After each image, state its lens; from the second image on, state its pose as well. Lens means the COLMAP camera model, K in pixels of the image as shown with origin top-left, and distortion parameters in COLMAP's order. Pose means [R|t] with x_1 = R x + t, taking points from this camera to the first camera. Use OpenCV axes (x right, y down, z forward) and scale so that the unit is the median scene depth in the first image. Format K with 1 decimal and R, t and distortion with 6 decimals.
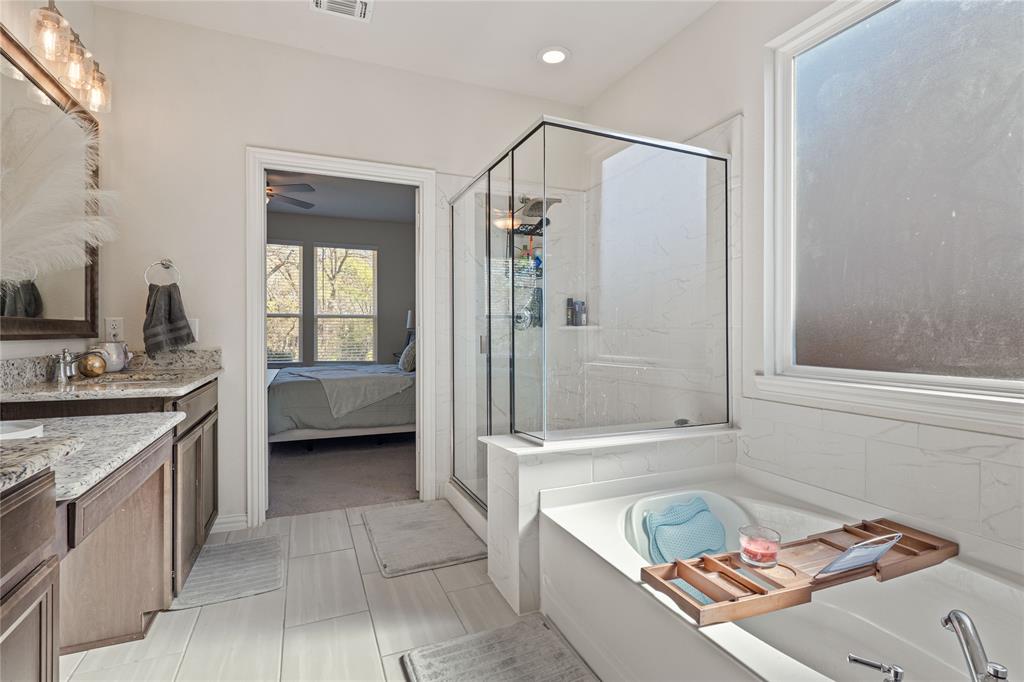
lens RADIAL K [[491.8, 0, 513.1], [0, 491.8, 334.4], [0, 0, 1]] dist [0.000252, -0.000226]
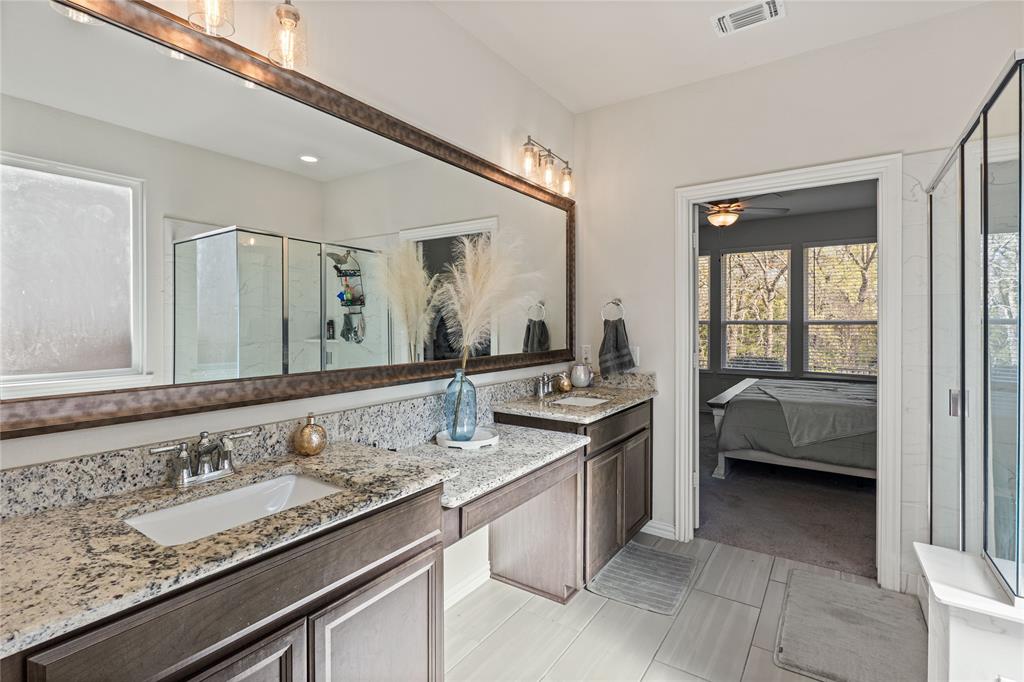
lens RADIAL K [[480.9, 0, 513.3], [0, 480.9, 329.1], [0, 0, 1]] dist [-0.003408, -0.000122]
pose [[0.538828, 0.009268, -0.842365, 0.169749], [-0.002820, 0.999954, 0.009199, -0.087141], [0.842411, -0.002581, 0.538829, 0.136522]]
